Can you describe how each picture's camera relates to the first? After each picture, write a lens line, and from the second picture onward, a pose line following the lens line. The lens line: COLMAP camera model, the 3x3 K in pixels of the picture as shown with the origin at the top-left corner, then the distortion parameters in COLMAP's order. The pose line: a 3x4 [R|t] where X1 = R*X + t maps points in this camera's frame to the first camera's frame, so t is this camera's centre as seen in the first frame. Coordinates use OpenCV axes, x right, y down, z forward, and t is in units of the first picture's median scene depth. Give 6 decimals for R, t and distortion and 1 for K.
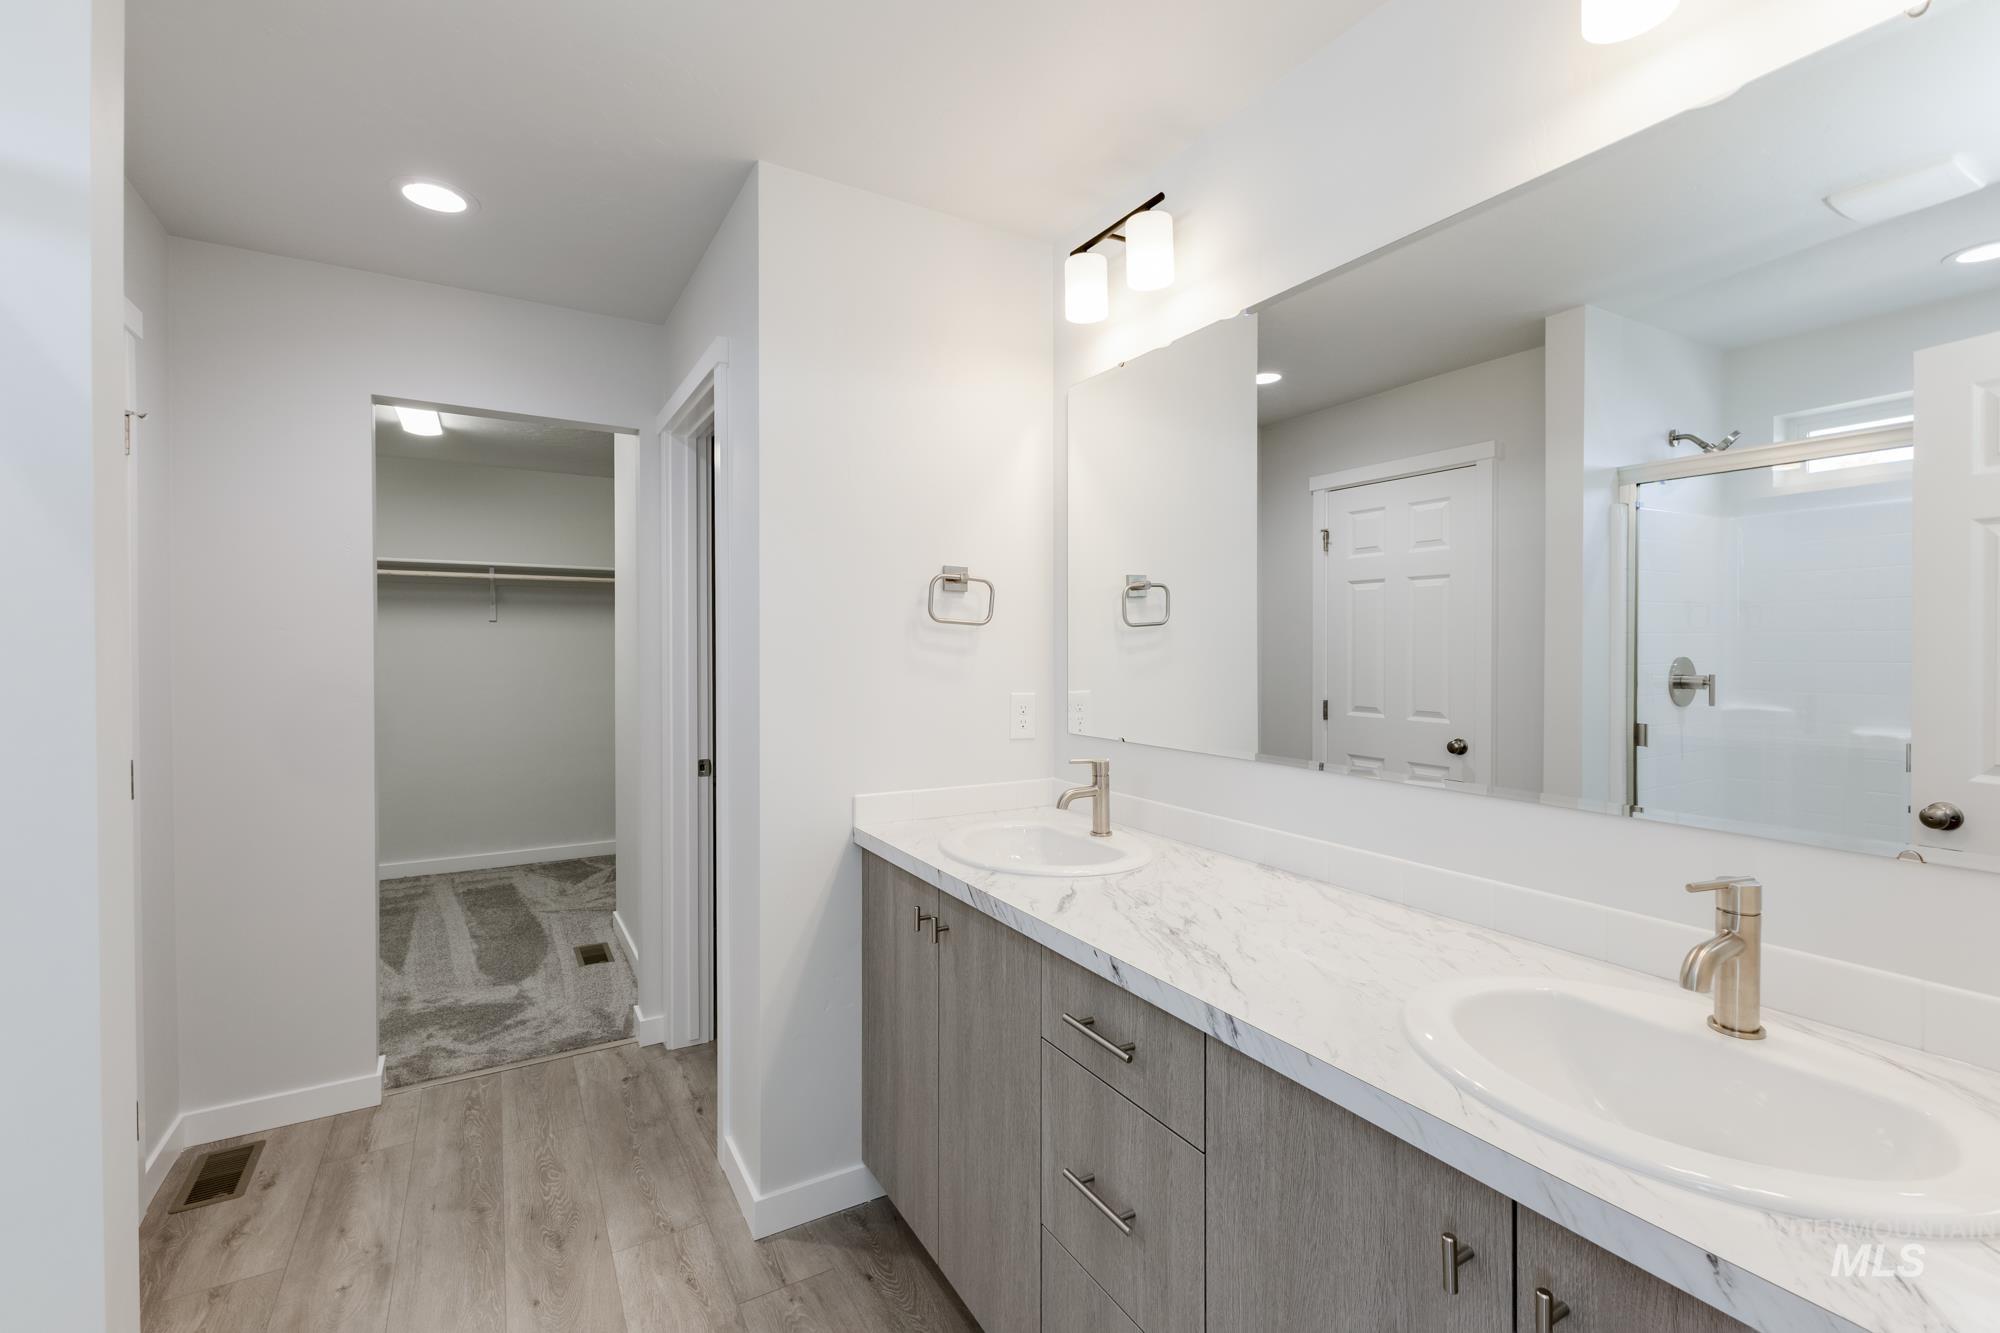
lens RADIAL K [[896.0, 0, 1005.5], [0, 896.0, 658.8], [0, 0, 1]] dist [0.017447, 0.000634]
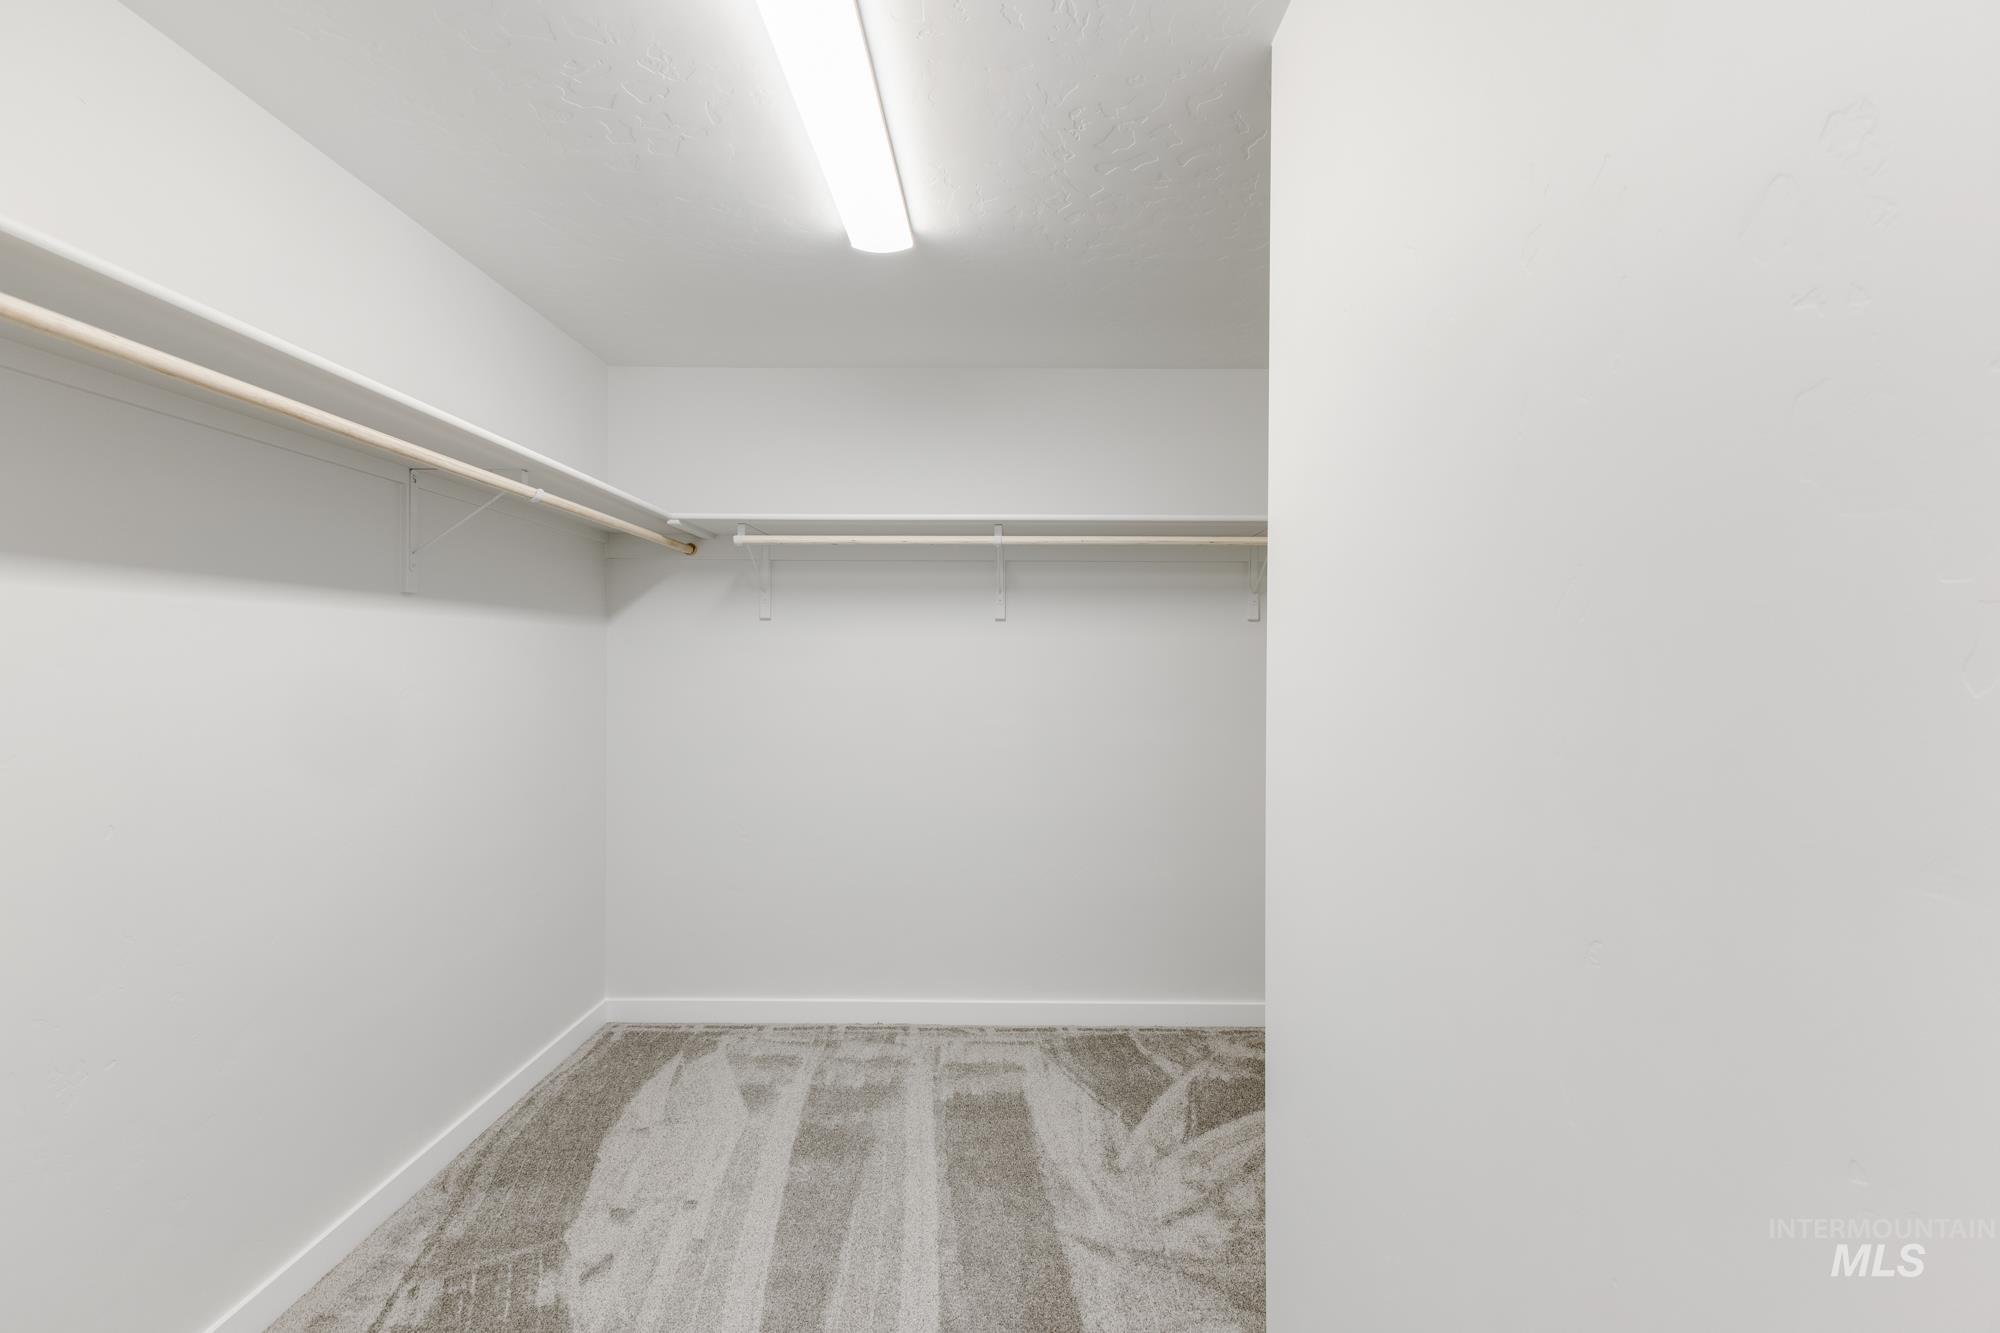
lens RADIAL K [[896.0, 0, 1000.8], [0, 896.0, 665.2], [0, 0, 1]] dist [0.017447, 0.000634]
pose [[0.861492, 0.004267, -0.507753, -0.293434], [-0.008802, 0.999940, -0.006532, -0.007506], [0.507695, 0.010096, 0.861478, 0.538832]]
